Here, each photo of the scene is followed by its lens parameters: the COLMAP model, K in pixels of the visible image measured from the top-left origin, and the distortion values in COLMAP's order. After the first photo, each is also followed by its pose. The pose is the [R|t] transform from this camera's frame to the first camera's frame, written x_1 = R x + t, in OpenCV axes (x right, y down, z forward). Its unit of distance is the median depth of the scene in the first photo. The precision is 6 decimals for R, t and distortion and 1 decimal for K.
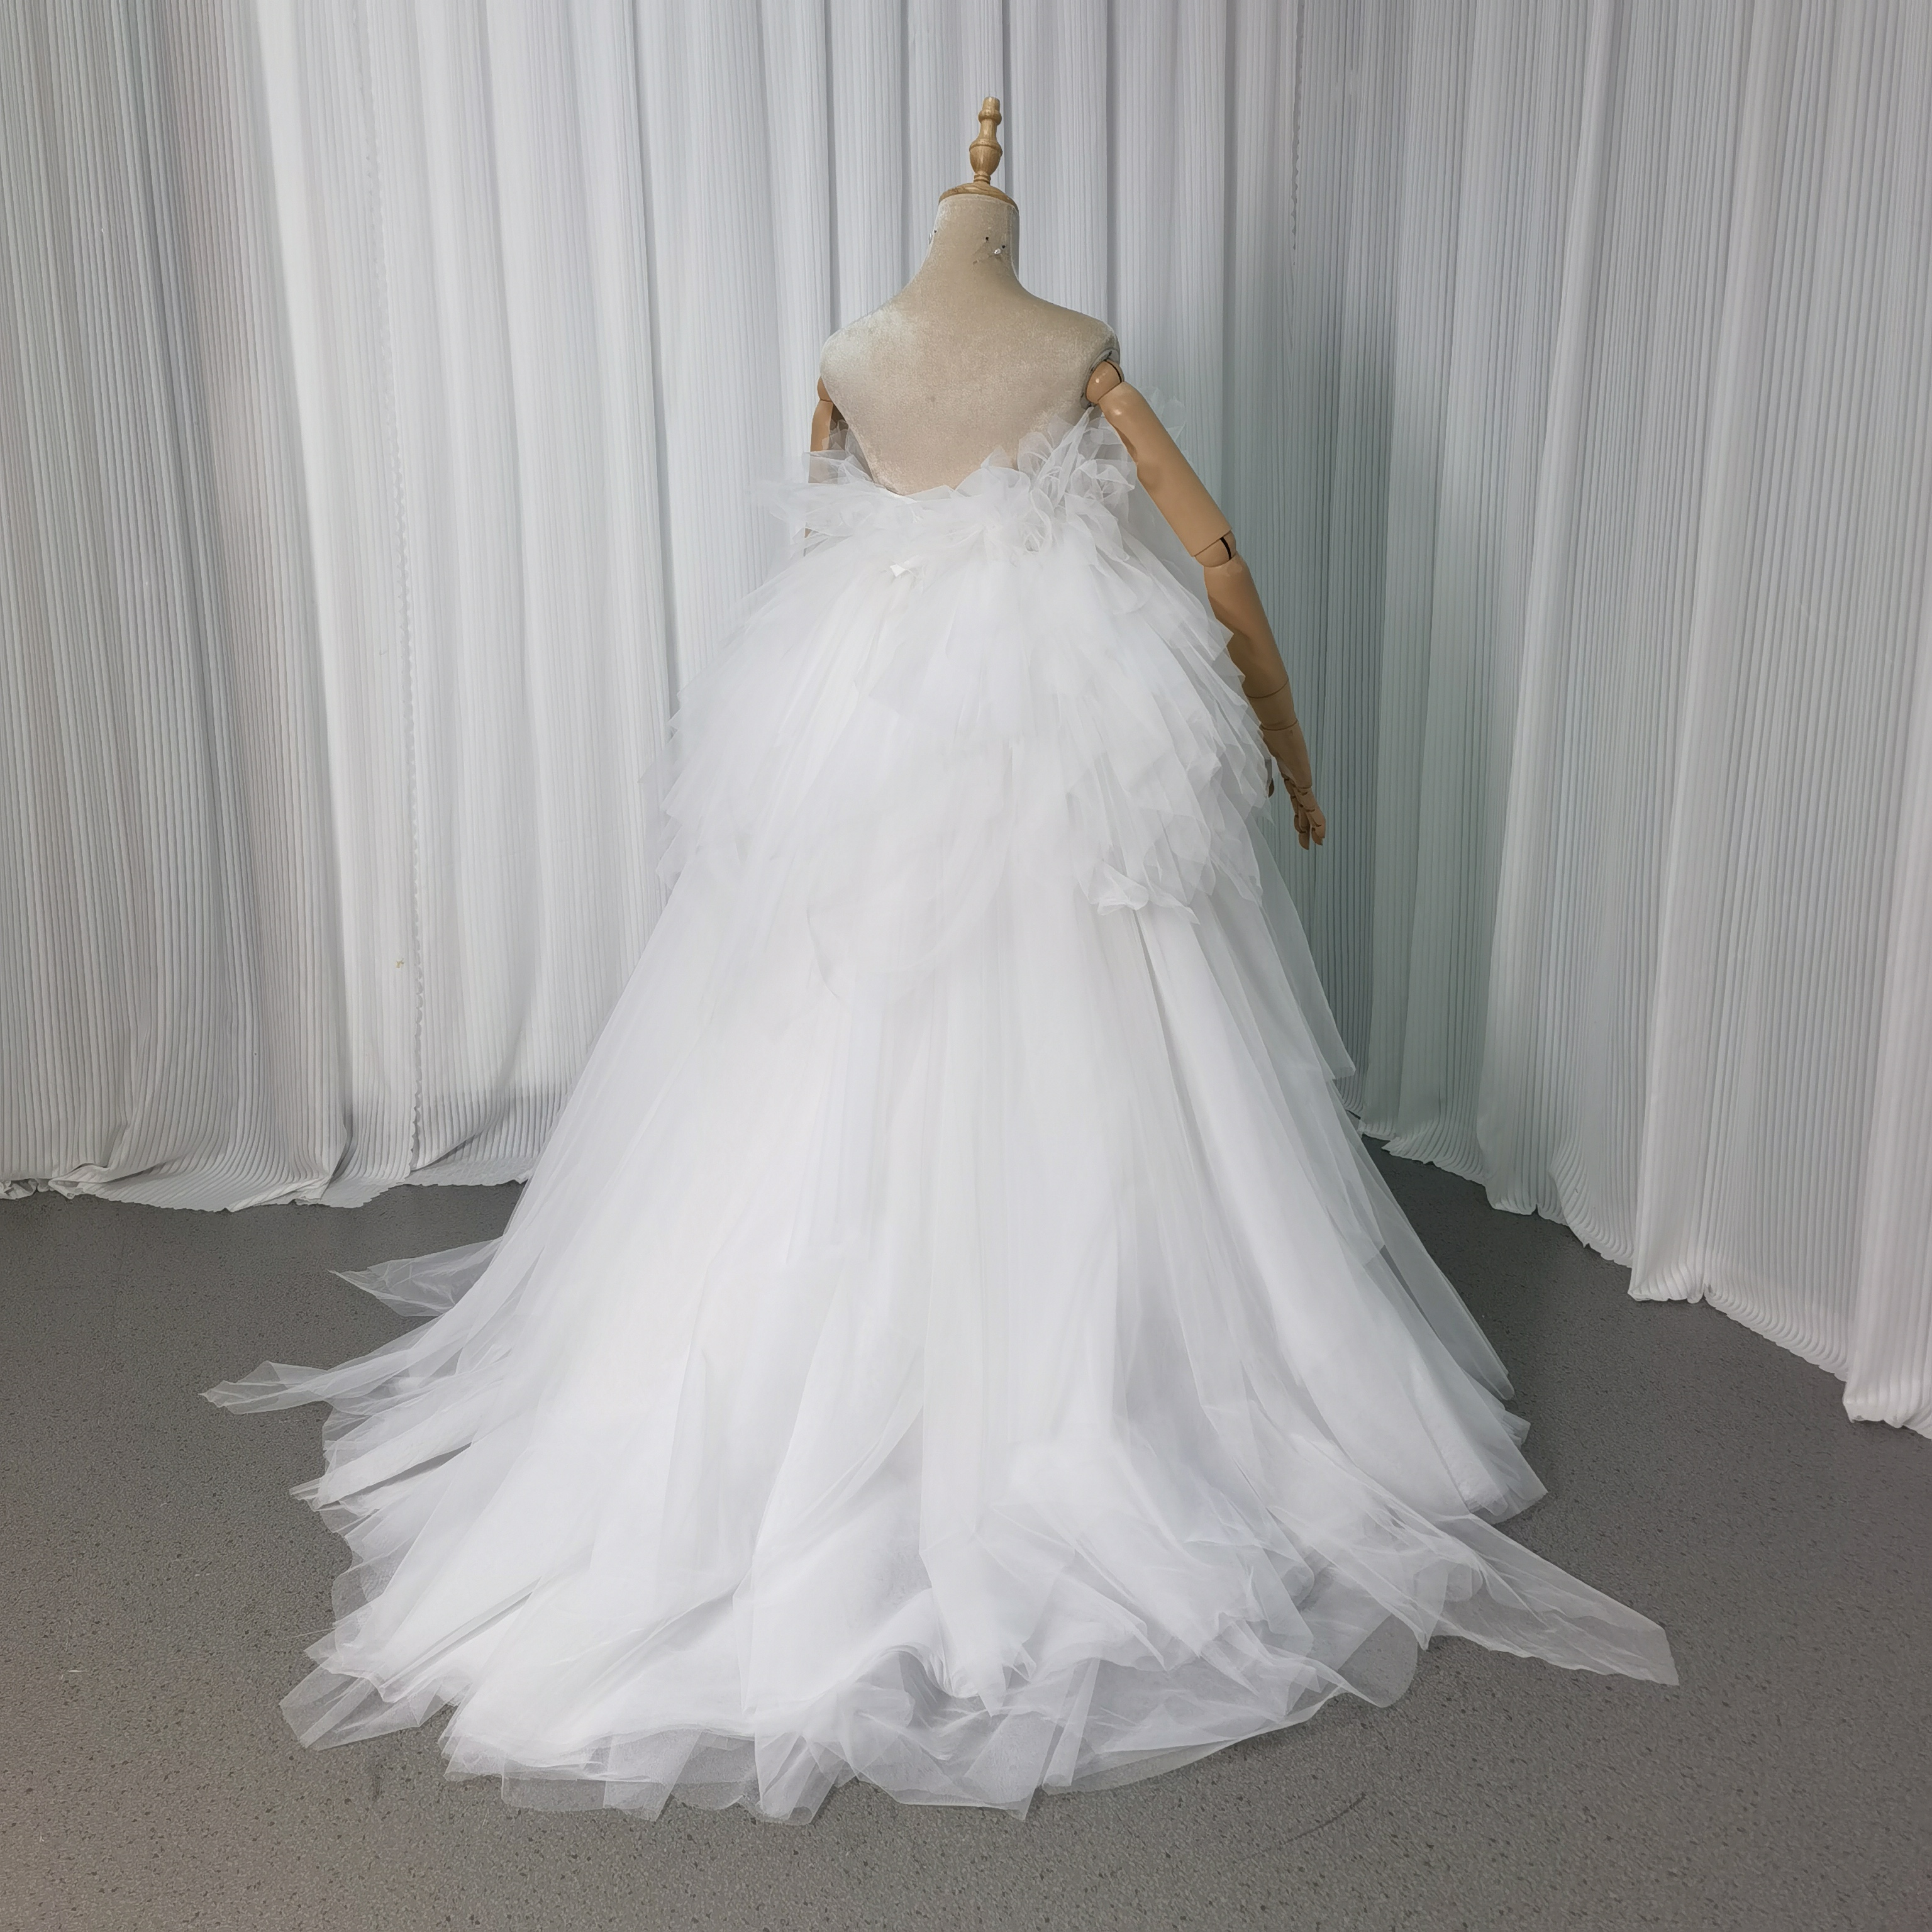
lens RADIAL K [[1995.7, 0, 966.0], [0, 1995.7, 966.0], [0, 0, 1]] dist [0.054622, 0.087857]
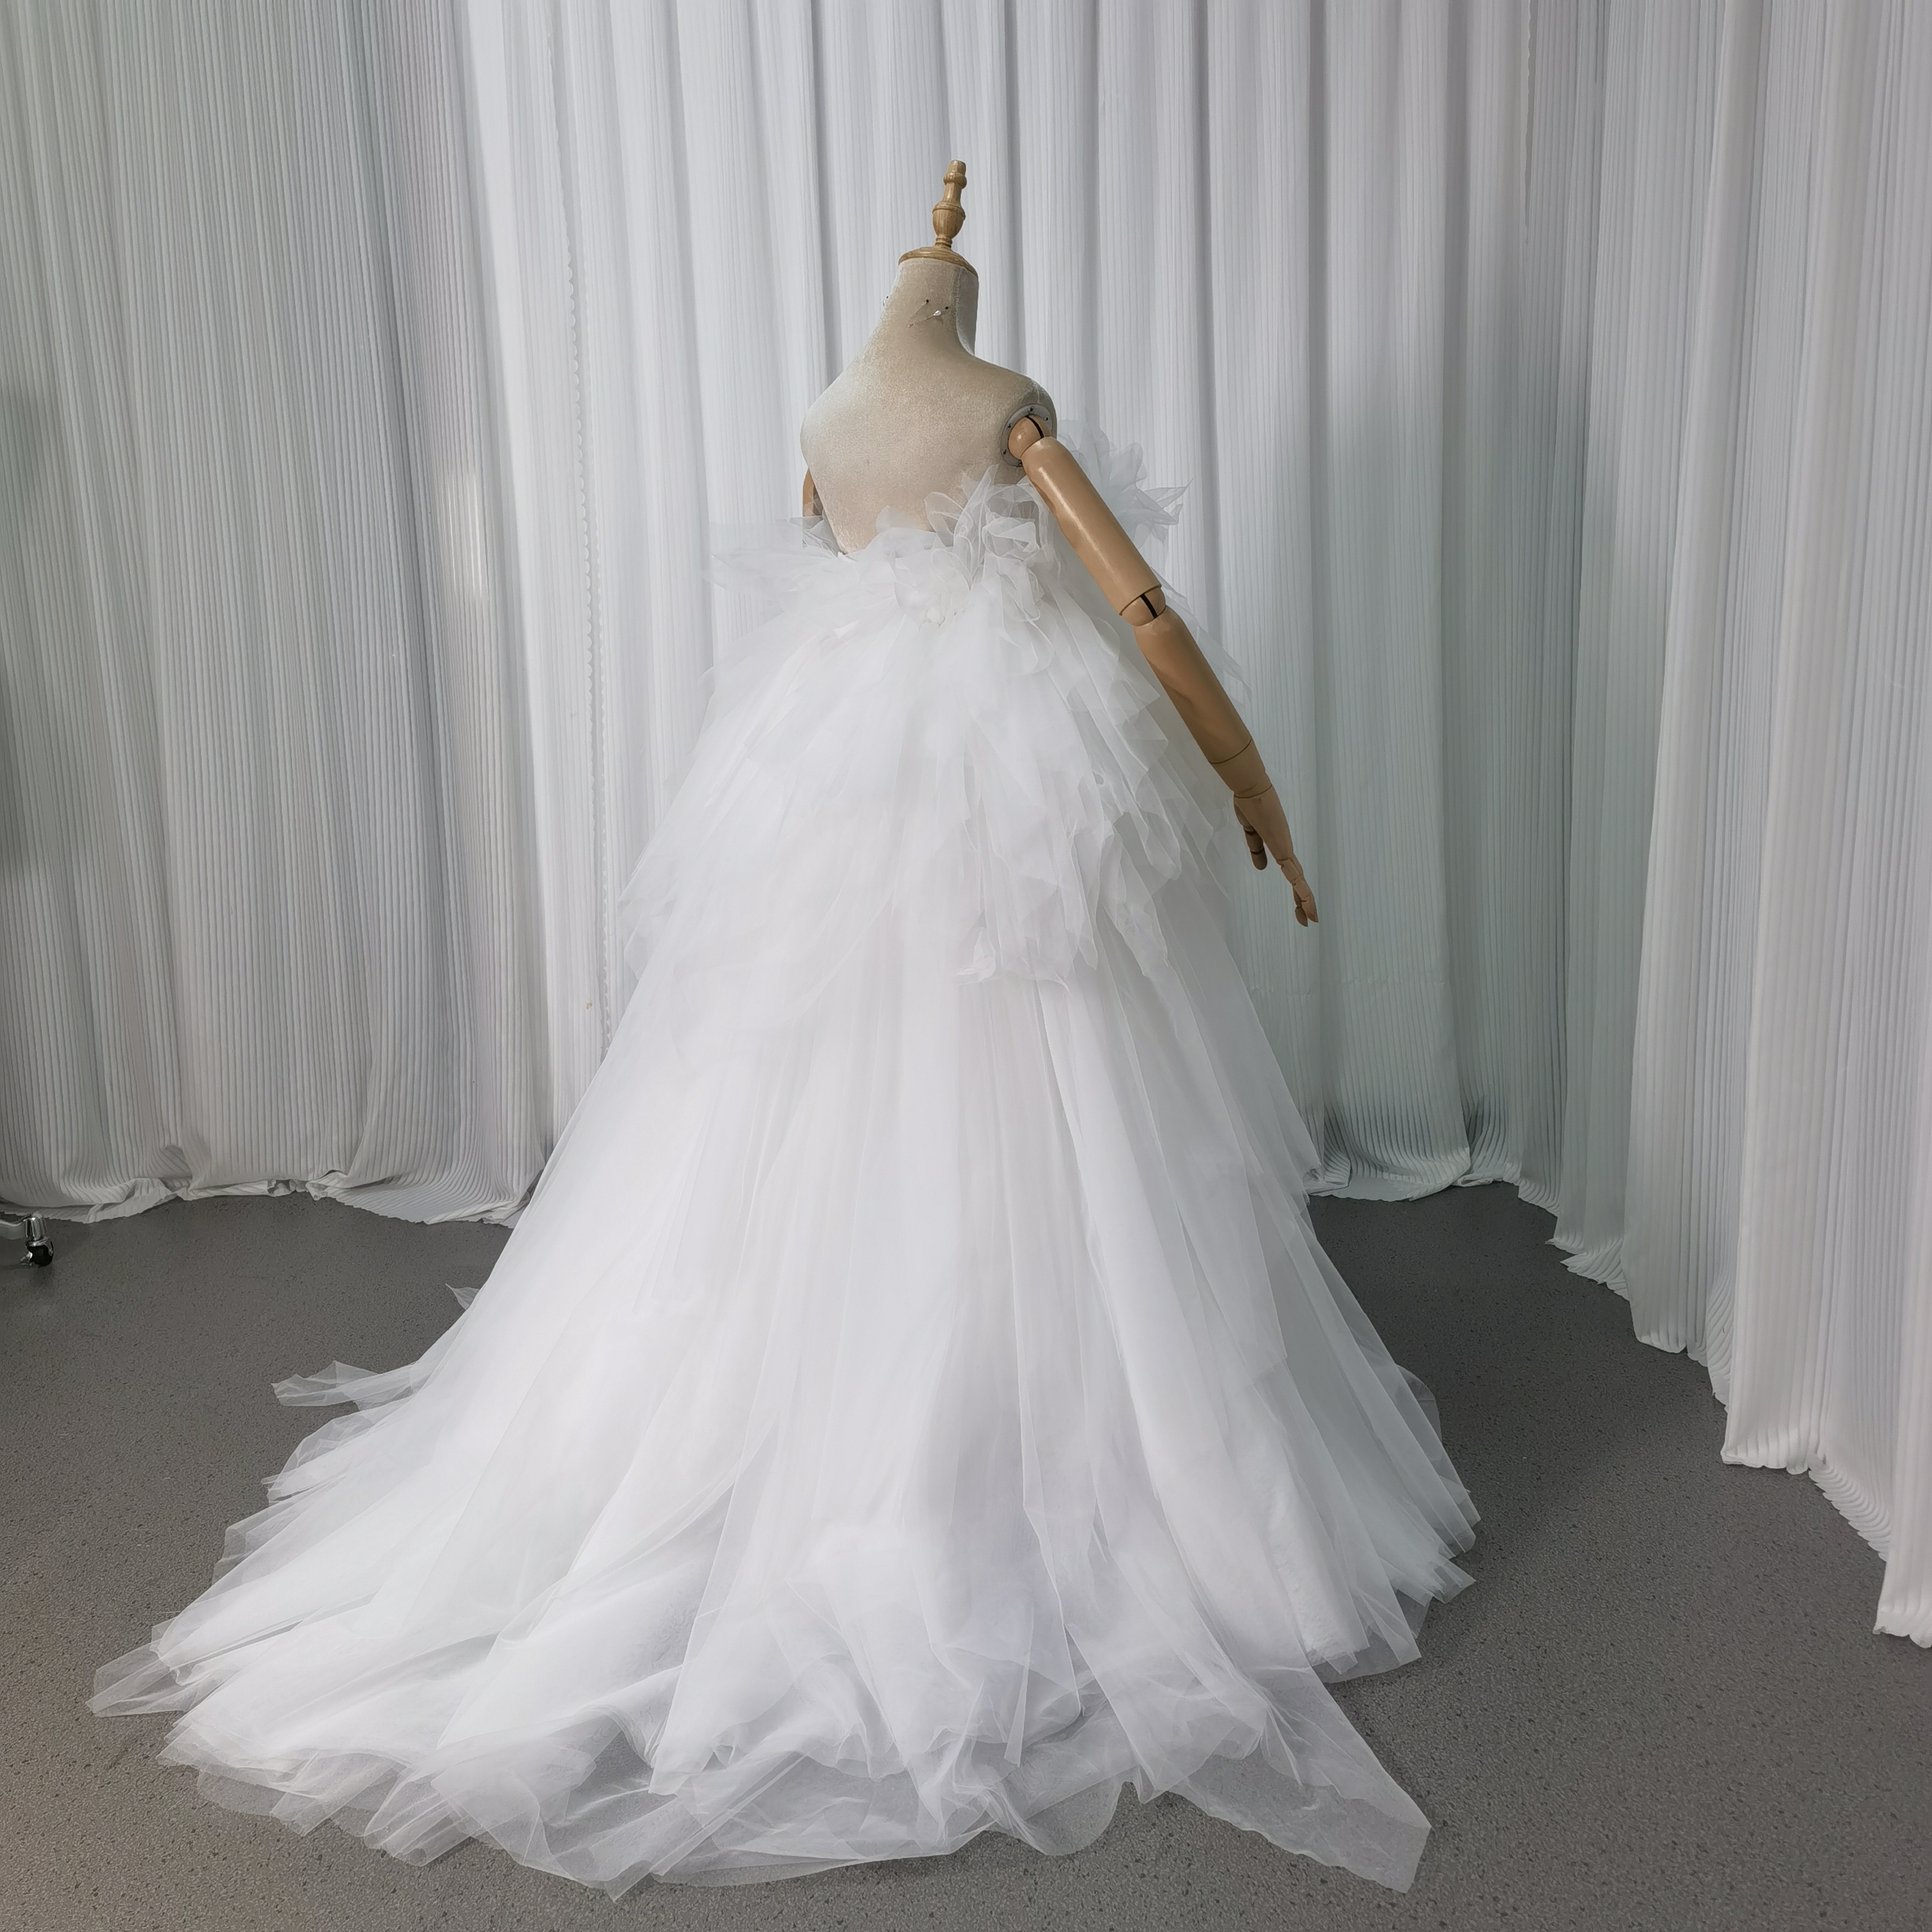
lens RADIAL K [[1995.7, 0, 966.0], [0, 1995.7, 966.0], [0, 0, 1]] dist [0.054622, 0.087857]
pose [[0.943615, 0.041241, -0.328466, 0.357413], [-0.051263, 0.998445, -0.021908, -0.012463], [0.327052, 0.037511, 0.944262, 0.079229]]
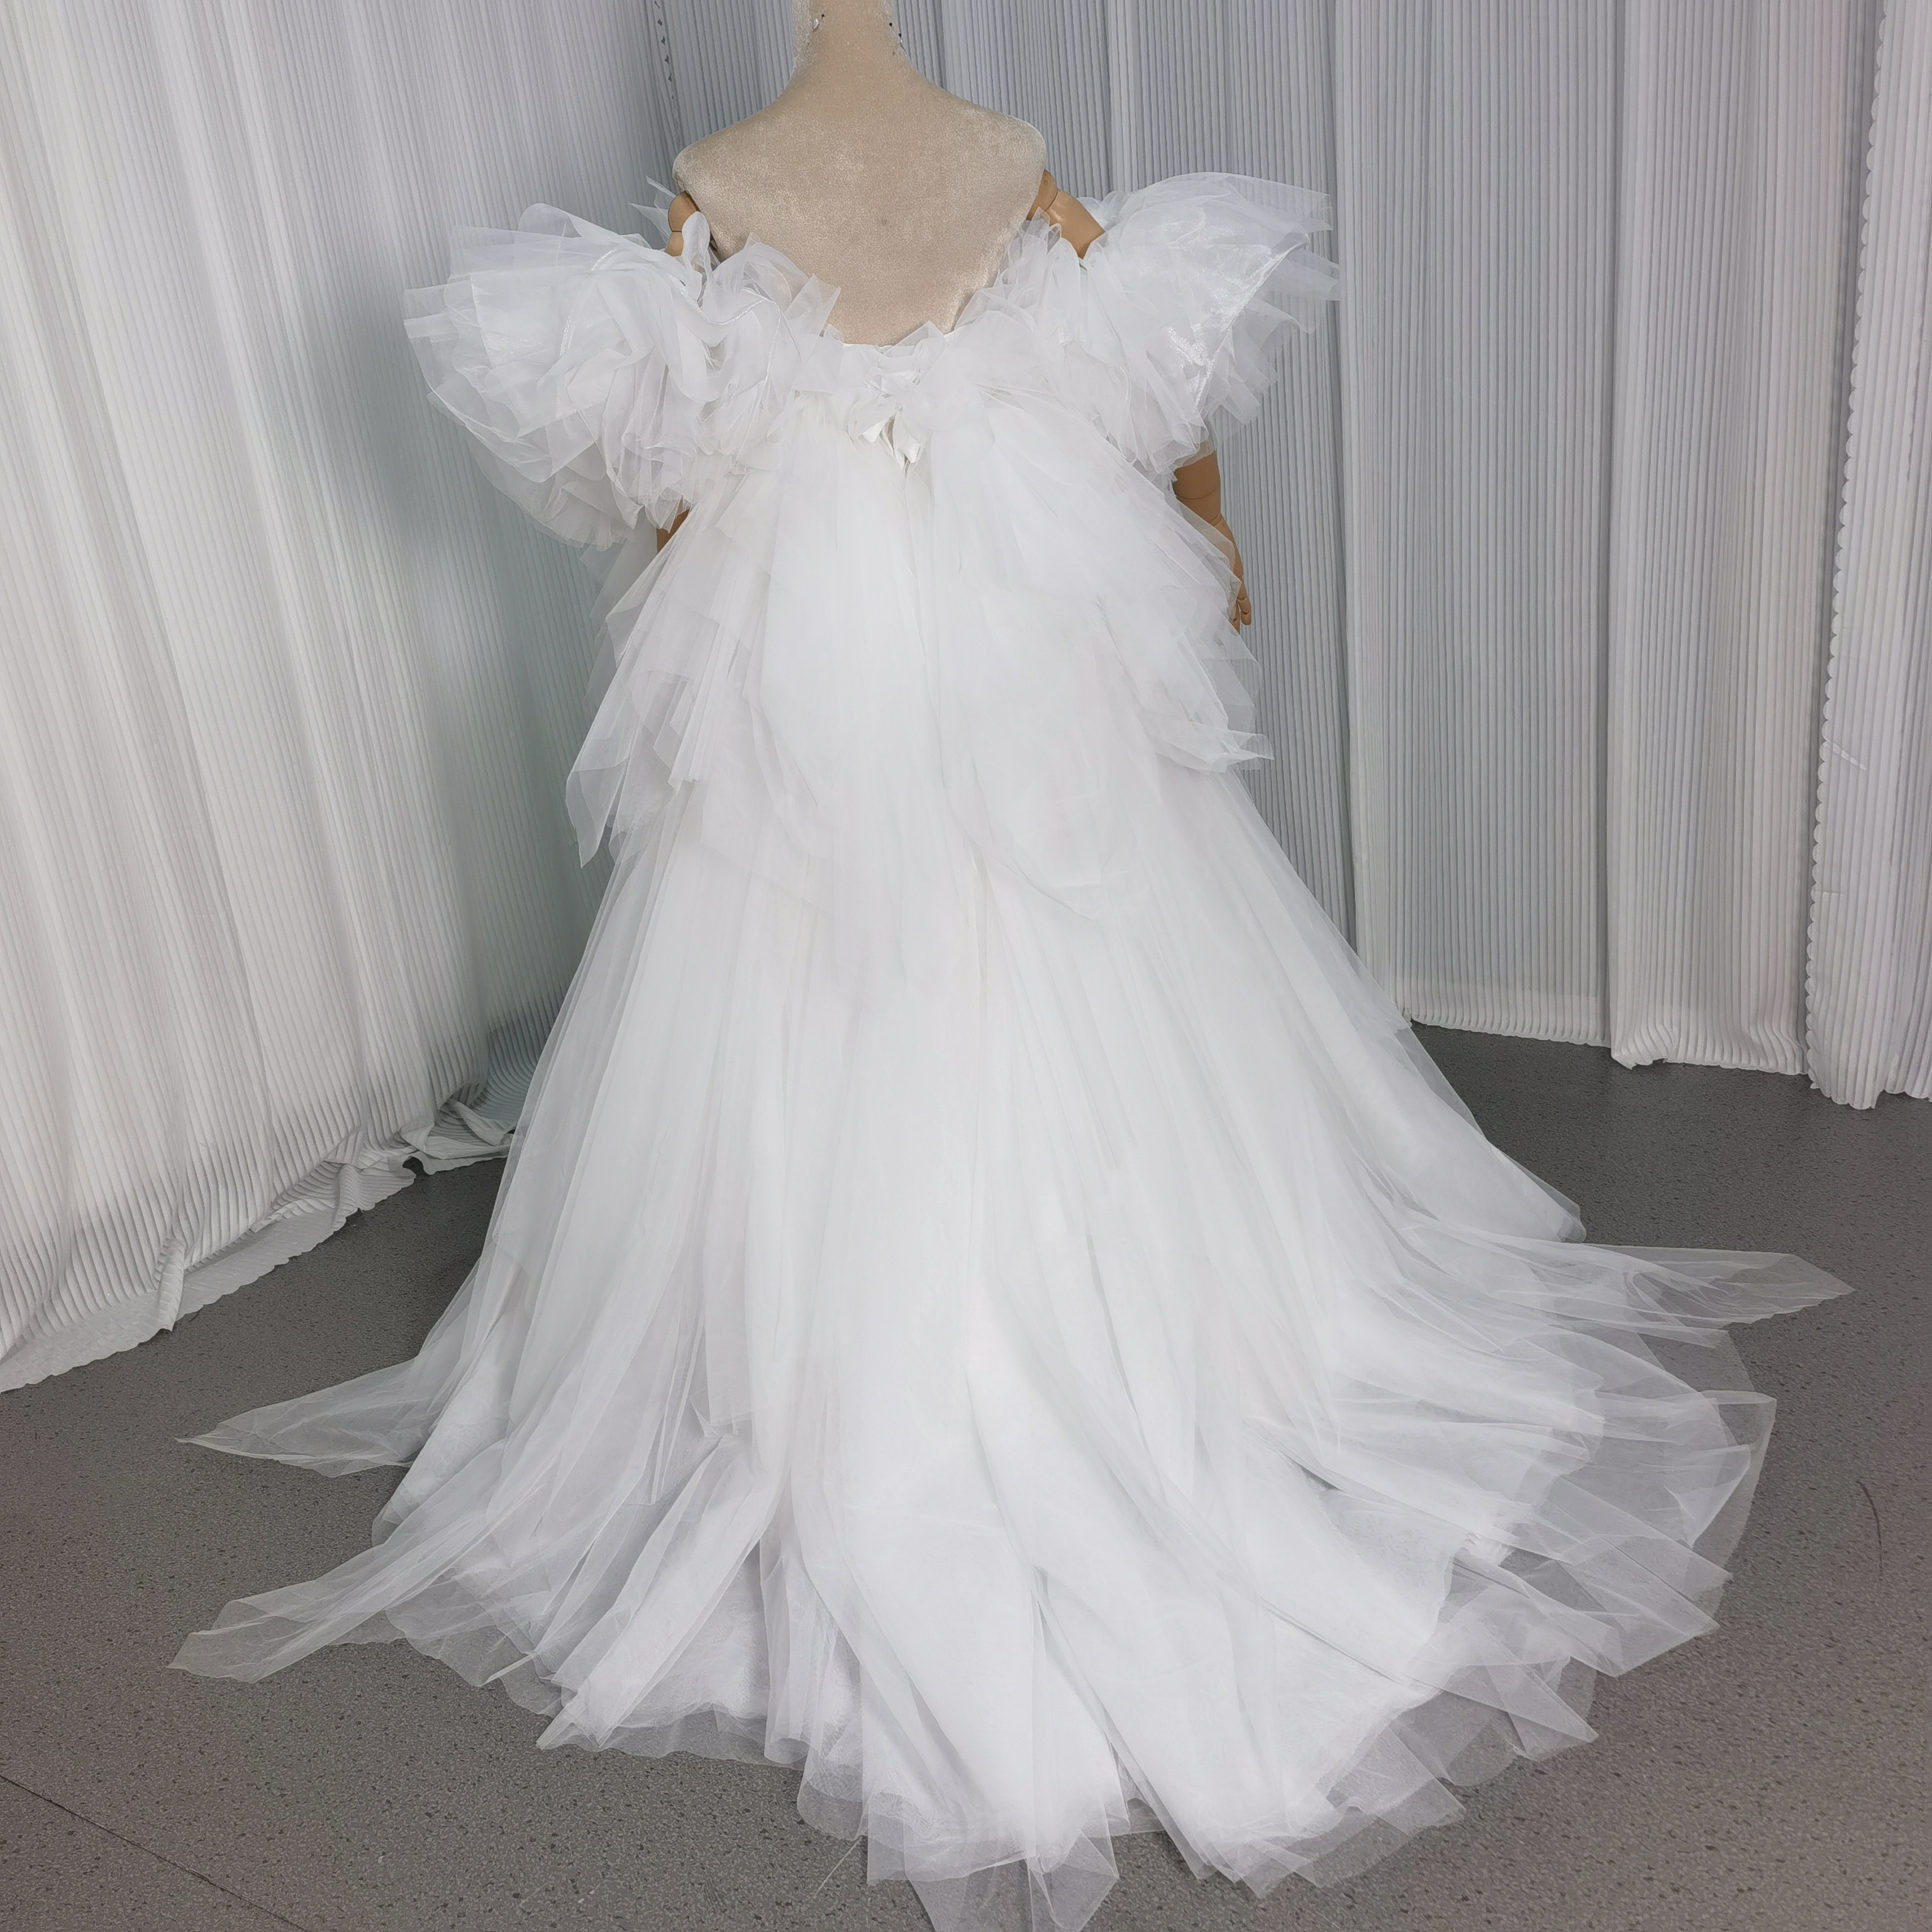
lens RADIAL K [[1968.4, 0, 966.0], [0, 1968.4, 966.0], [0, 0, 1]] dist [0.116107, 0.010661]
pose [[0.780711, -0.259121, 0.568636, -0.536386], [0.224401, 0.965531, 0.131891, -0.079283], [-0.583211, 0.024634, 0.811947, 0.286692]]
